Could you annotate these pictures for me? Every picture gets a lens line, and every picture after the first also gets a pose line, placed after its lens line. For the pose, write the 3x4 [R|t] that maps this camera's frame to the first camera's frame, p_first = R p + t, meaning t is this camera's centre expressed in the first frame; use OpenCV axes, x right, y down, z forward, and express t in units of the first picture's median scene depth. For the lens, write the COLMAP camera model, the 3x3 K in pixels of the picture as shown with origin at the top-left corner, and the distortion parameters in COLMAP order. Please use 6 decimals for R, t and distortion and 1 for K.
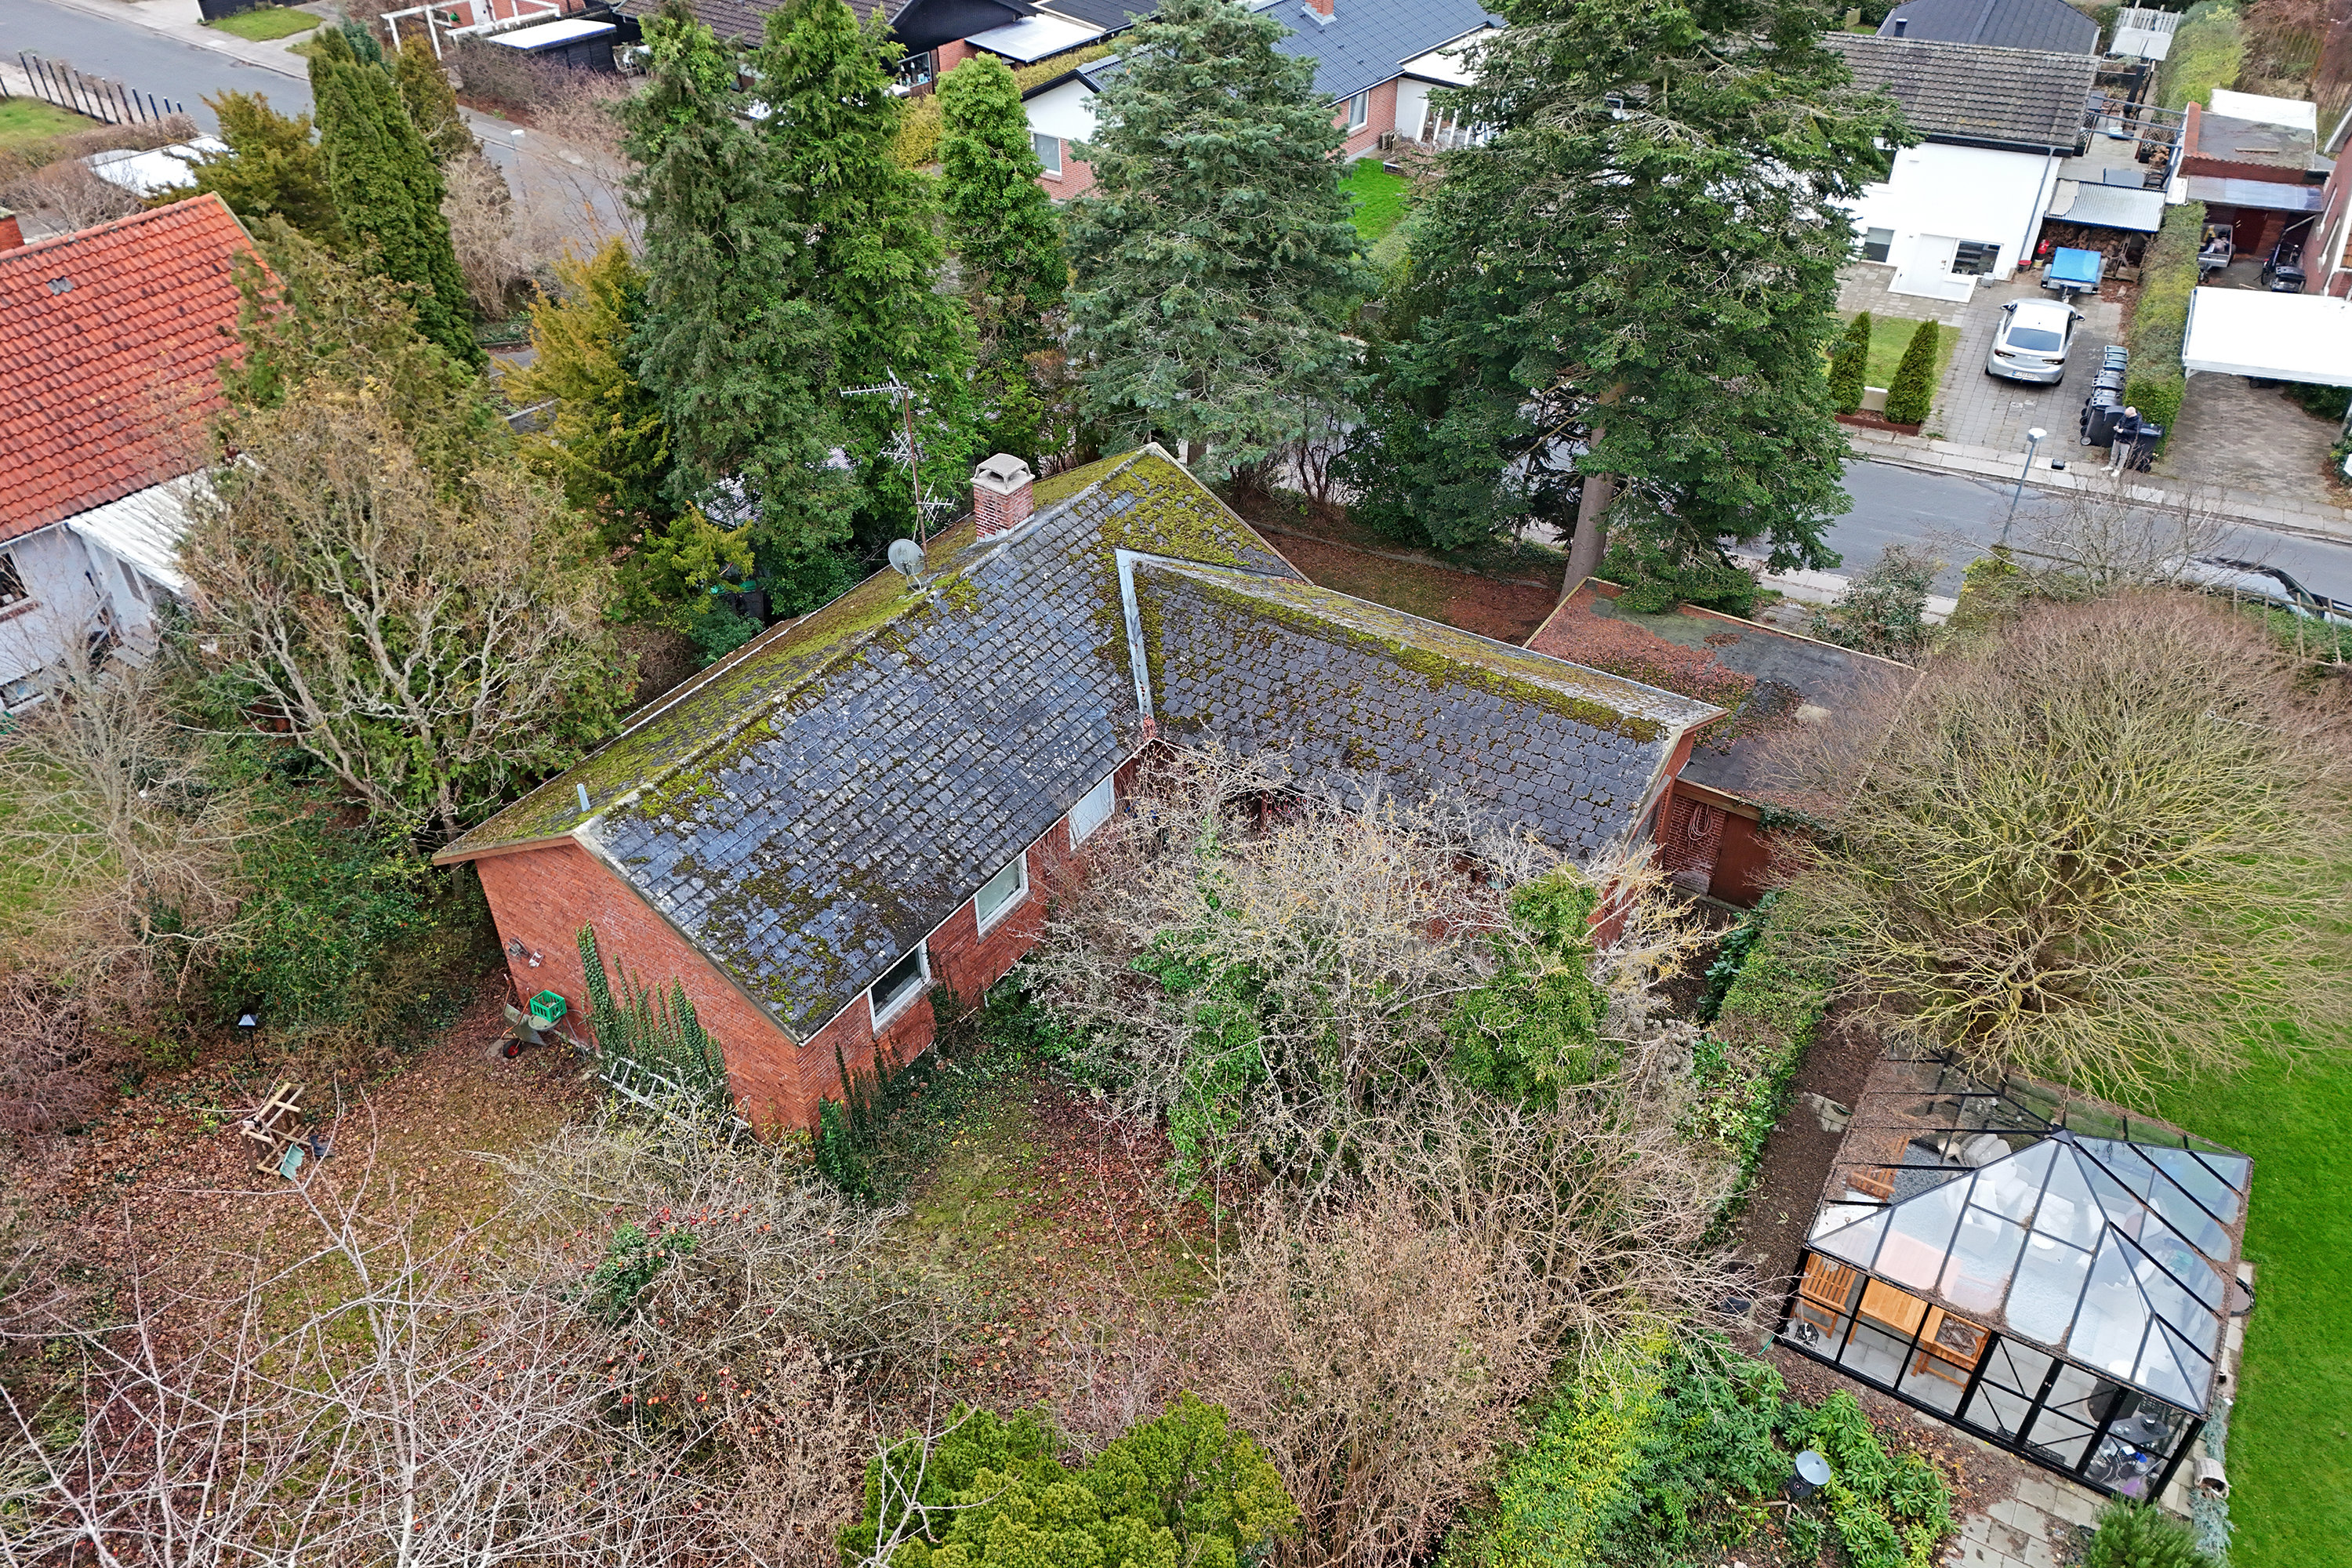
lens RADIAL K [[1718.3, 0, 1178.4], [0, 1718.3, 790.8], [0, 0, 1]] dist [0.089108, -0.079663]
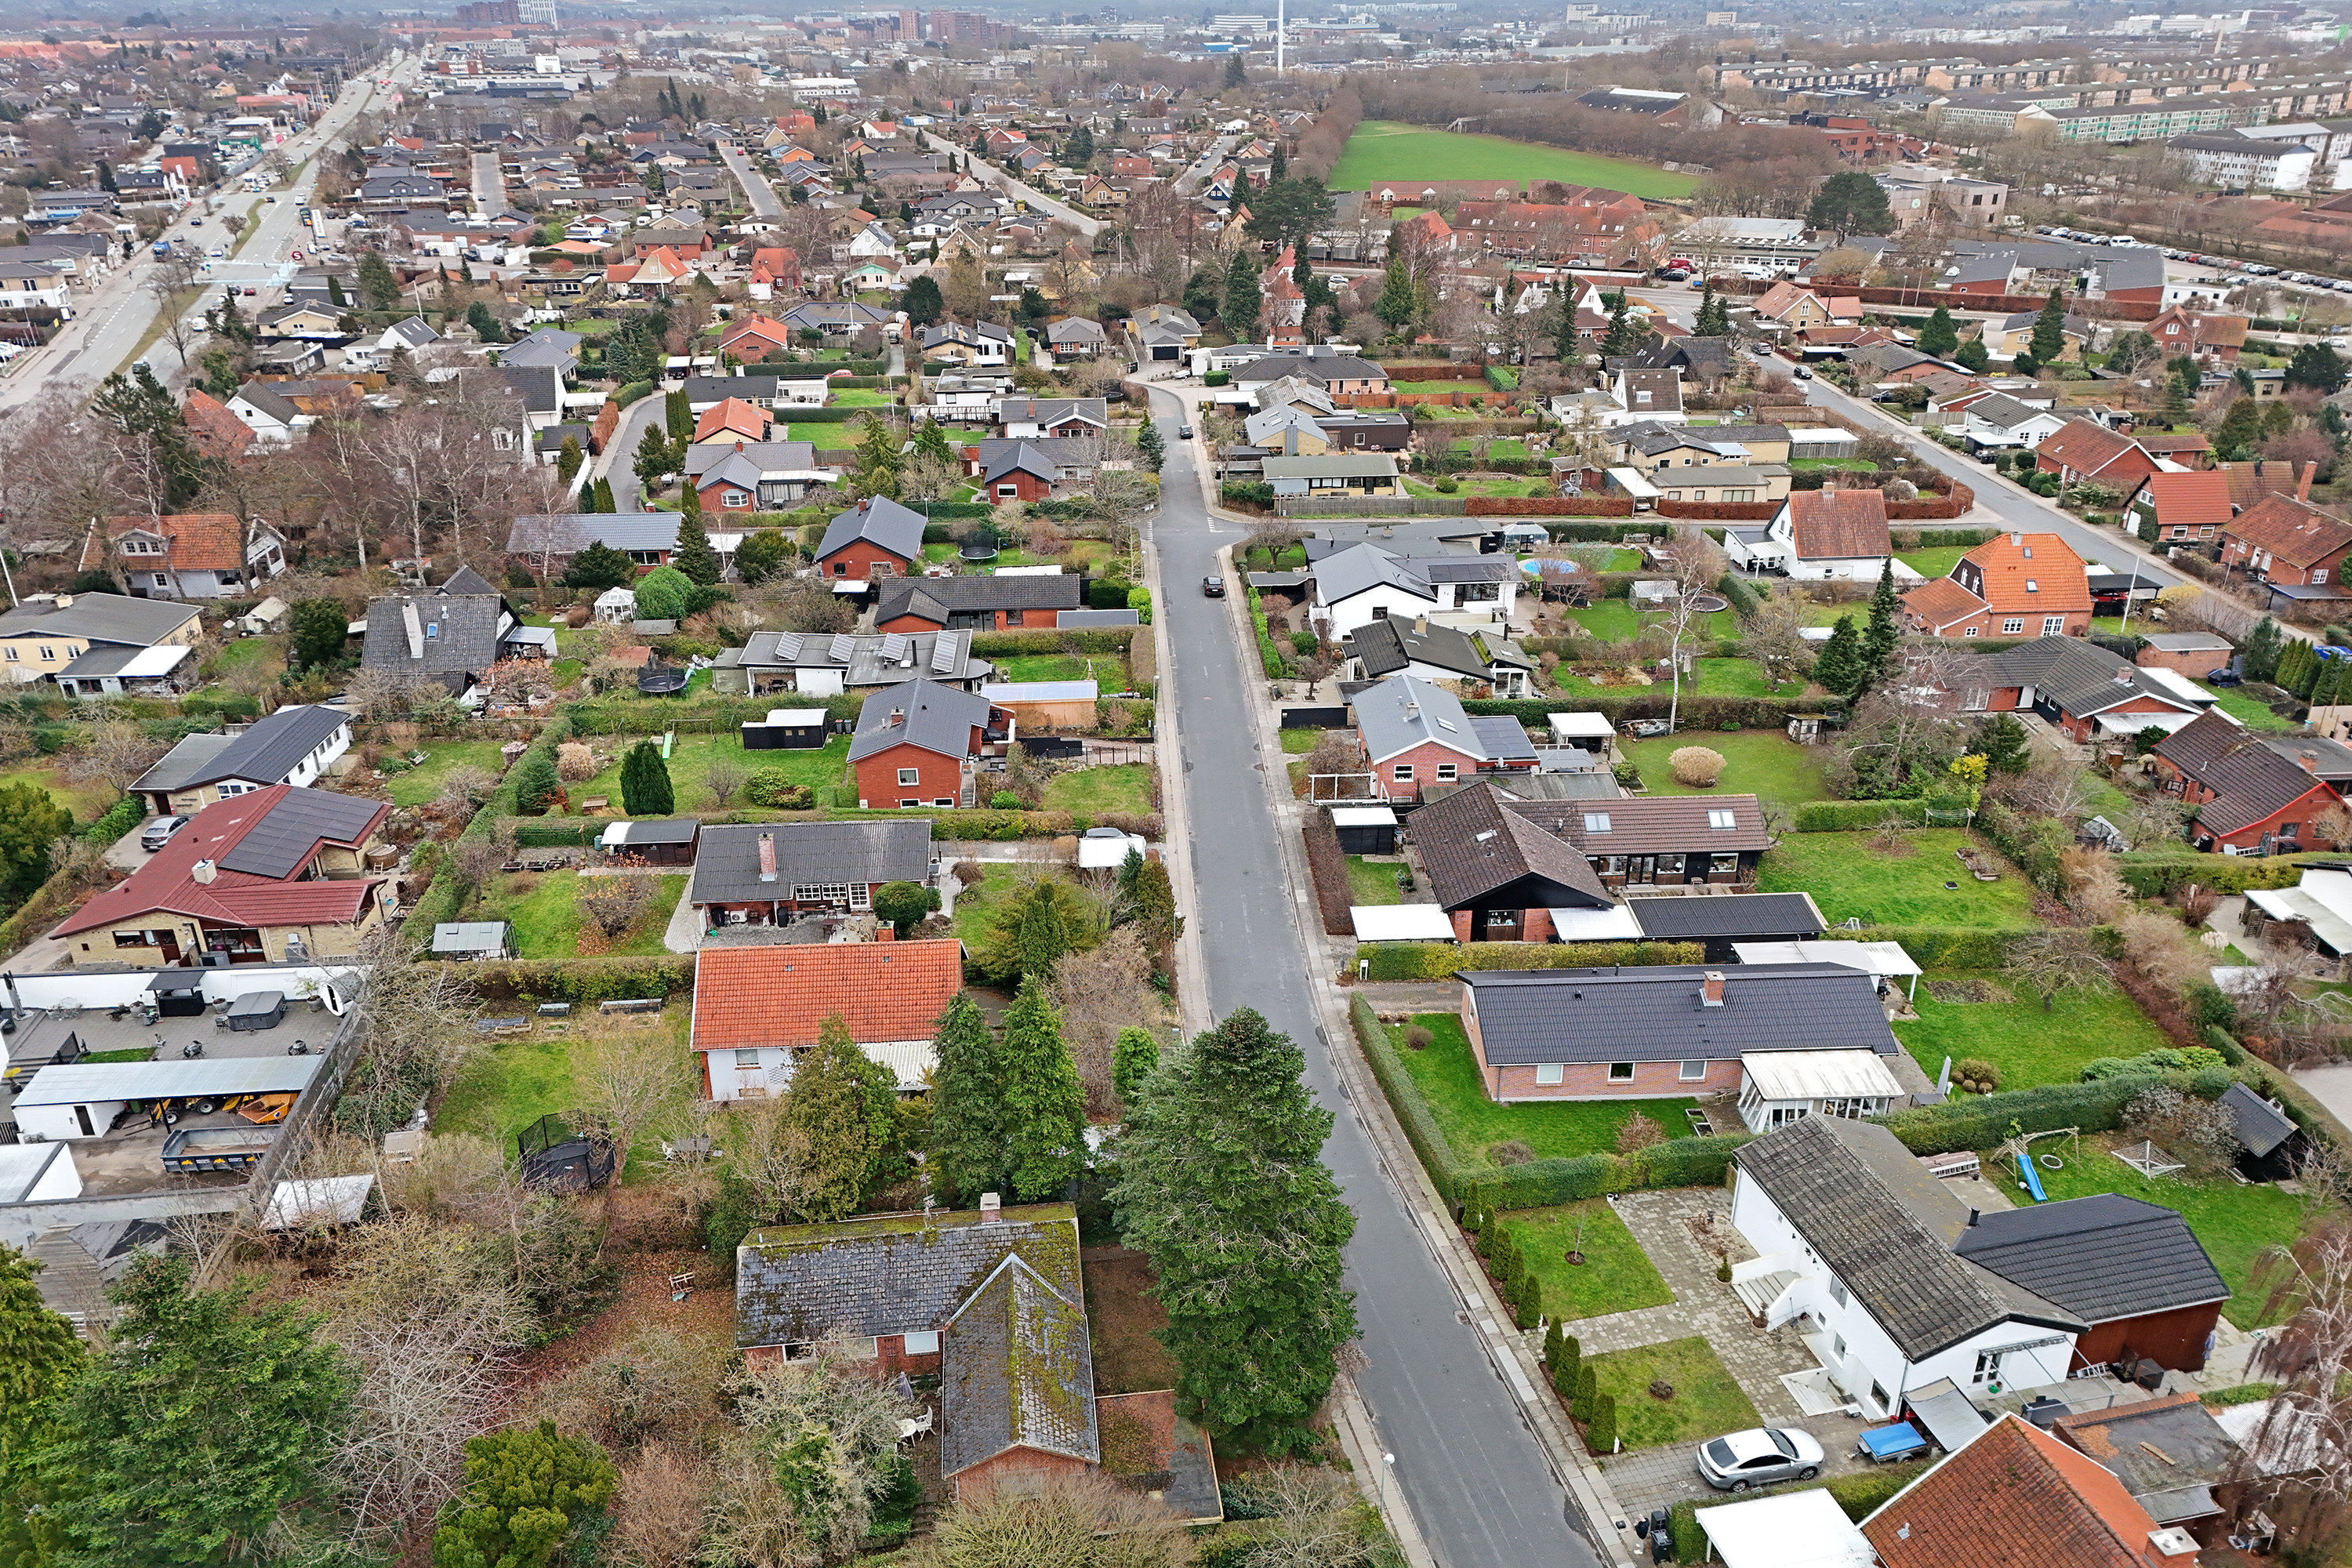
lens RADIAL K [[1718.3, 0, 1178.4], [0, 1718.3, 790.8], [0, 0, 1]] dist [0.089108, -0.079663]
pose [[0.637638, 0.330844, -0.695672, 1.667495], [-0.464140, 0.885752, -0.004180, -0.858084], [0.614810, 0.325555, 0.718347, -0.827285]]
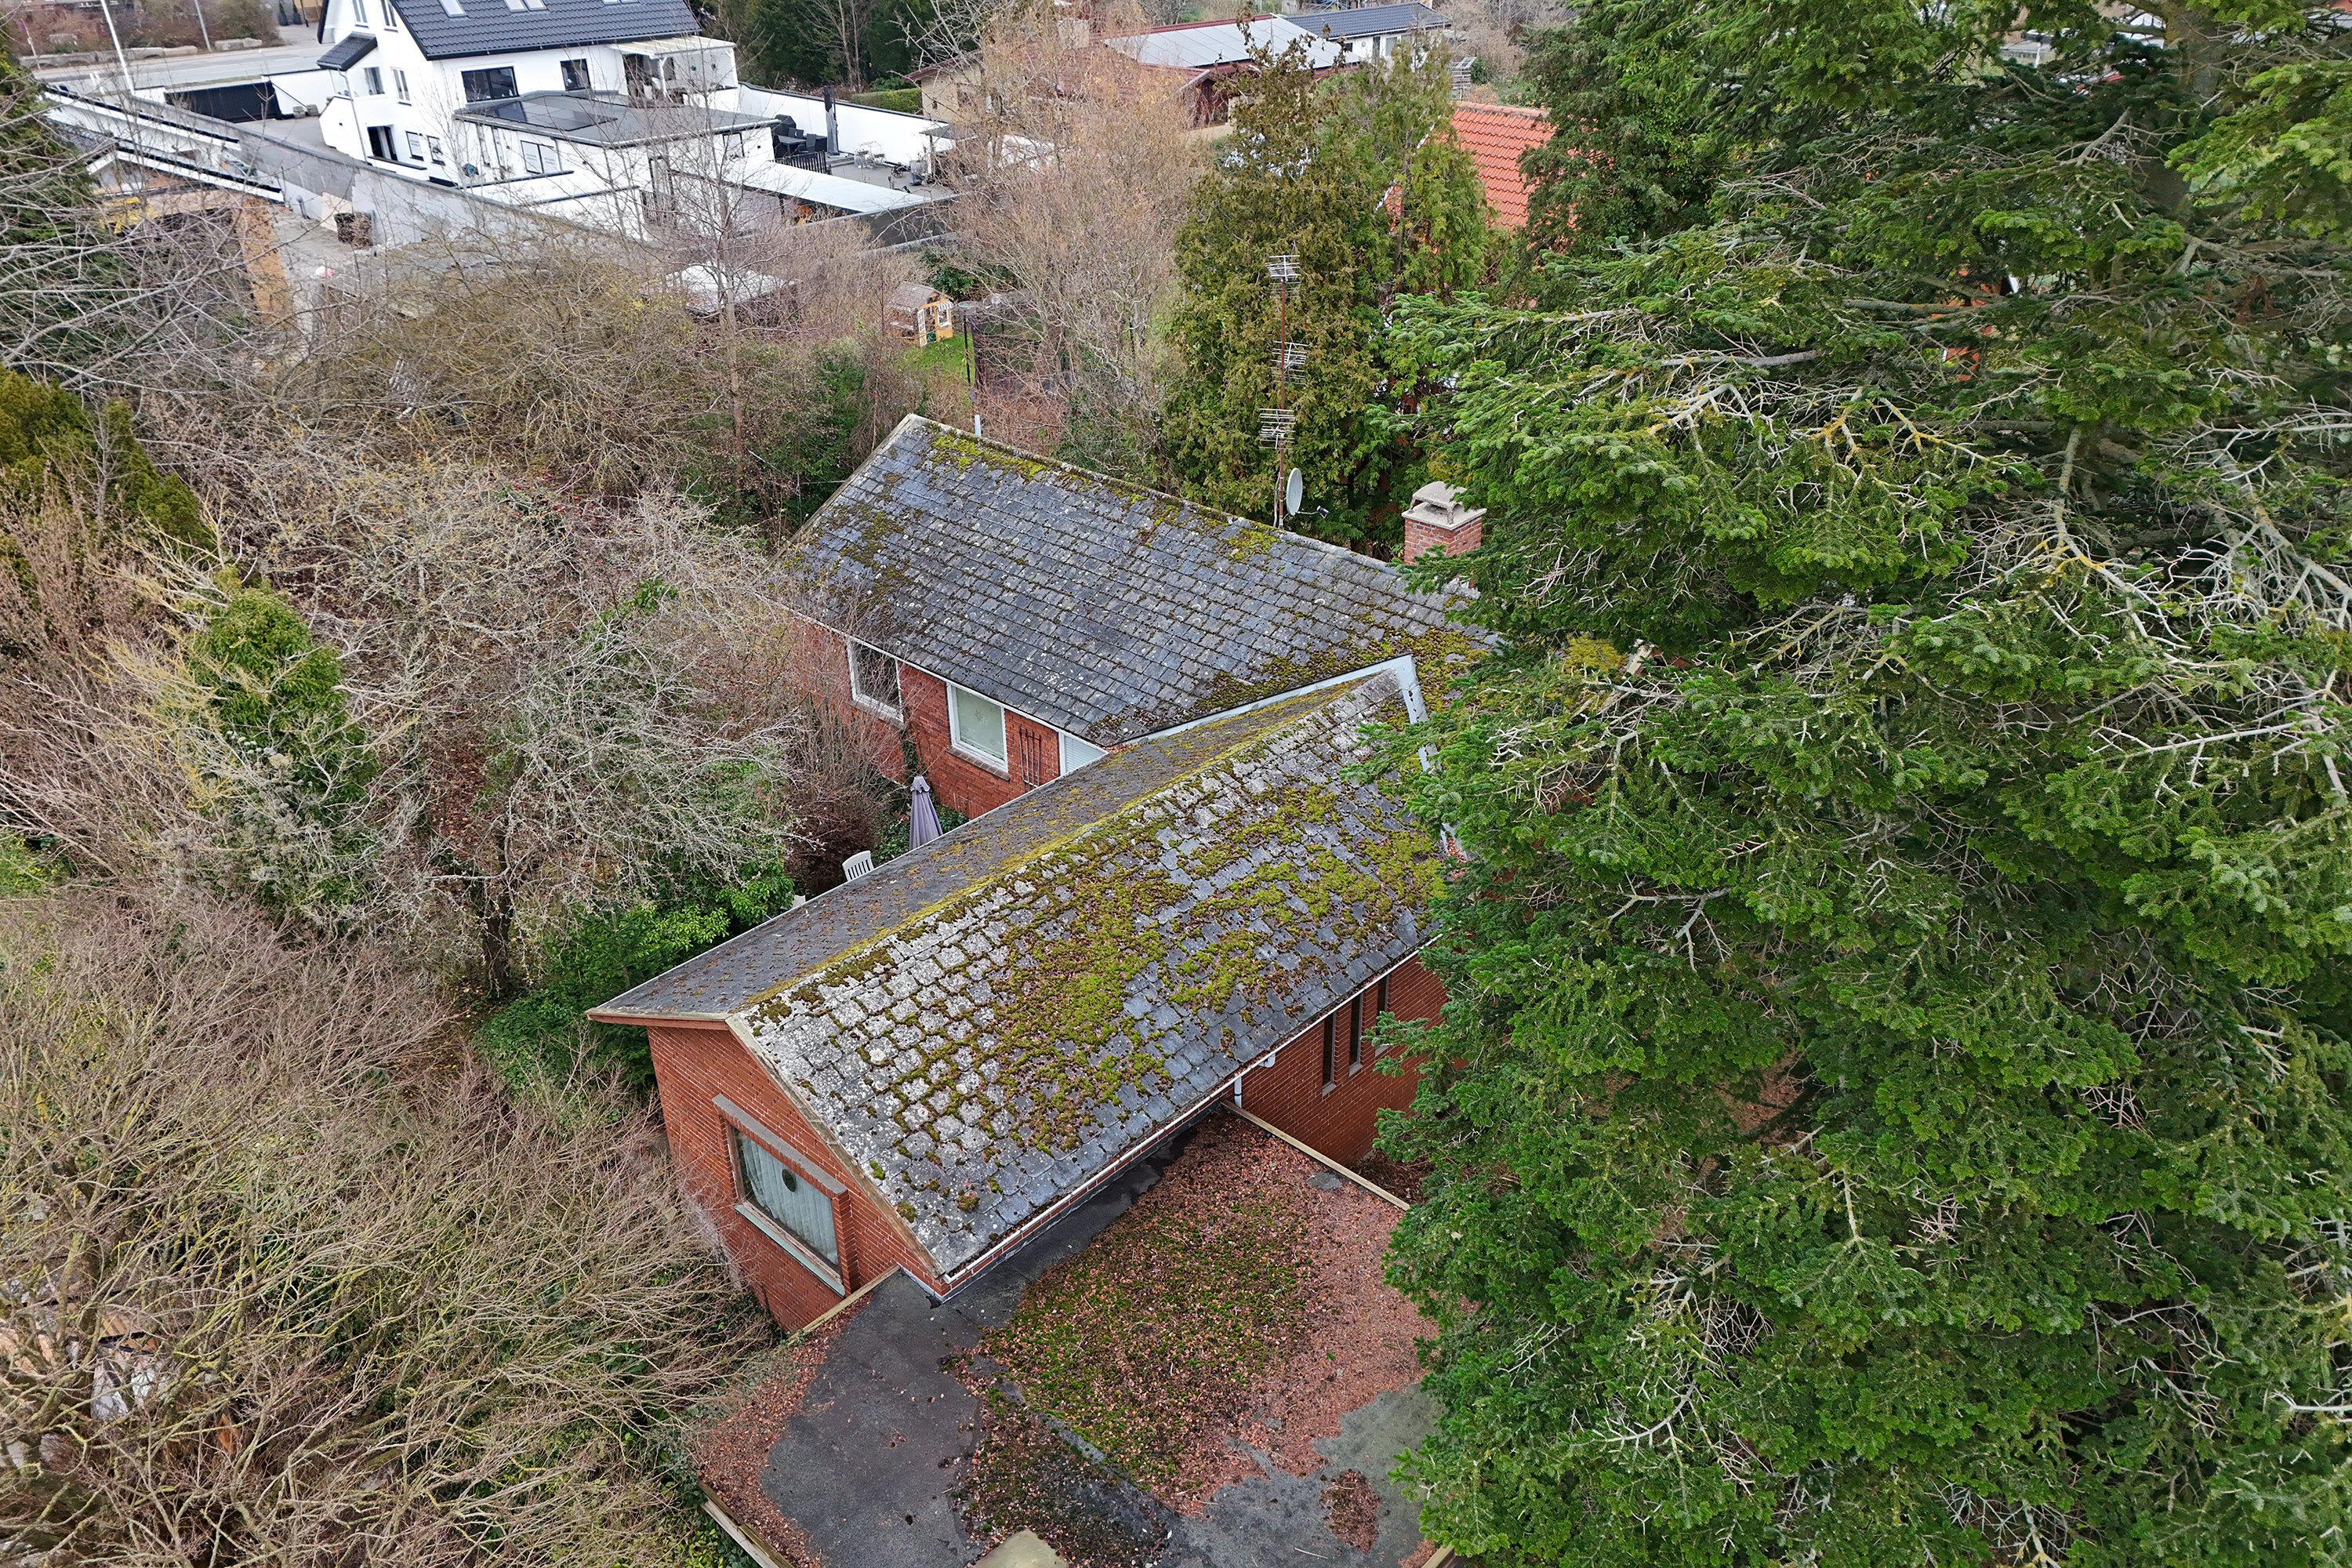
lens RADIAL K [[1718.3, 0, 1178.4], [0, 1718.3, 790.8], [0, 0, 1]] dist [0.089108, -0.079663]
pose [[-0.176852, 0.489289, -0.854002, 0.678474], [-0.582778, 0.647168, 0.491471, -0.435273], [0.793154, 0.584611, 0.170694, 0.896188]]
